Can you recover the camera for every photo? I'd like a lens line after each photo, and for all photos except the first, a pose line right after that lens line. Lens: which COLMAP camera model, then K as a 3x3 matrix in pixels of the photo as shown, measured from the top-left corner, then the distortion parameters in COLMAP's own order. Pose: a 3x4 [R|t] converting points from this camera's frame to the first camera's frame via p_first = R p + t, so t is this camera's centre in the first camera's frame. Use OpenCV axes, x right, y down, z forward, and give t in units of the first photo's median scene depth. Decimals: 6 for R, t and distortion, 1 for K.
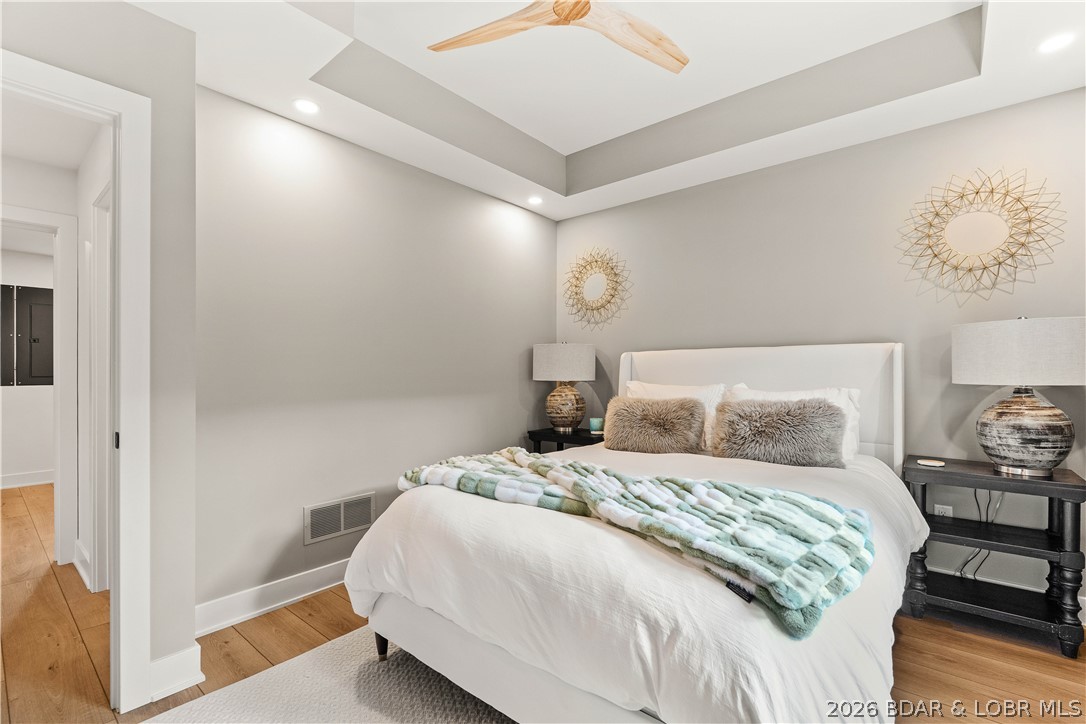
lens RADIAL K [[481.7, 0, 551.7], [0, 481.7, 368.5], [0, 0, 1]] dist [-0.007565, 0.001366]
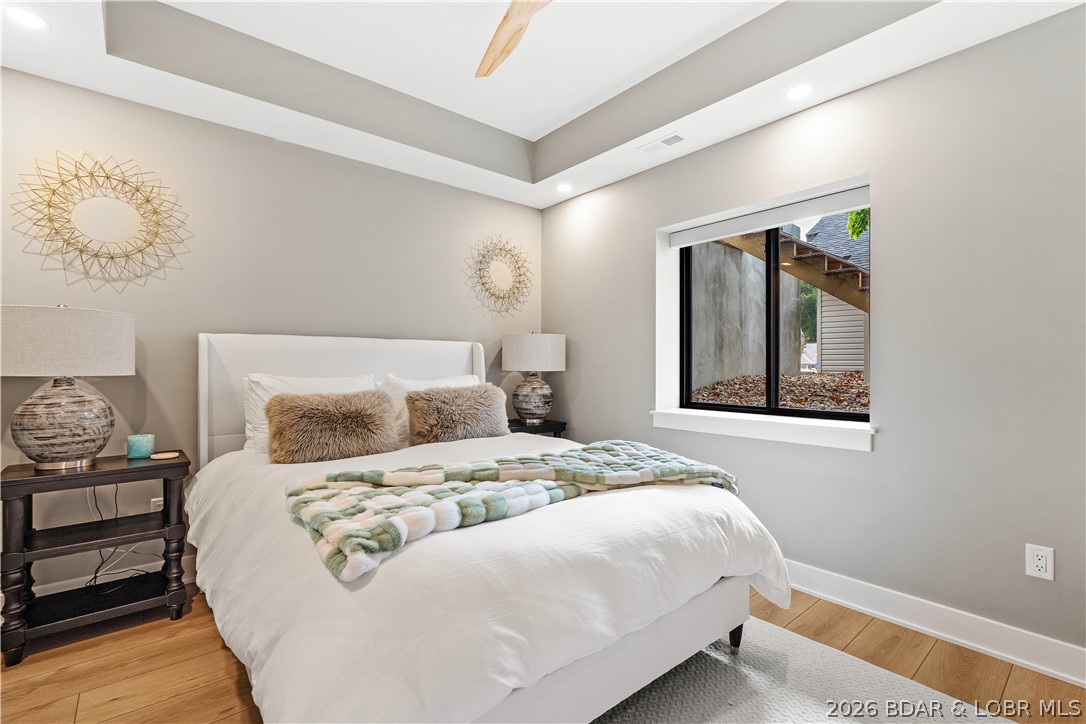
lens RADIAL K [[481.7, 0, 551.9], [0, 481.7, 365.0], [0, 0, 1]] dist [-0.007565, 0.001366]
pose [[0.182621, 0.002294, 0.983181, -0.717073], [-0.011348, 0.999936, -0.000226, 0.011191], [-0.983118, -0.011116, 0.182636, 0.620931]]
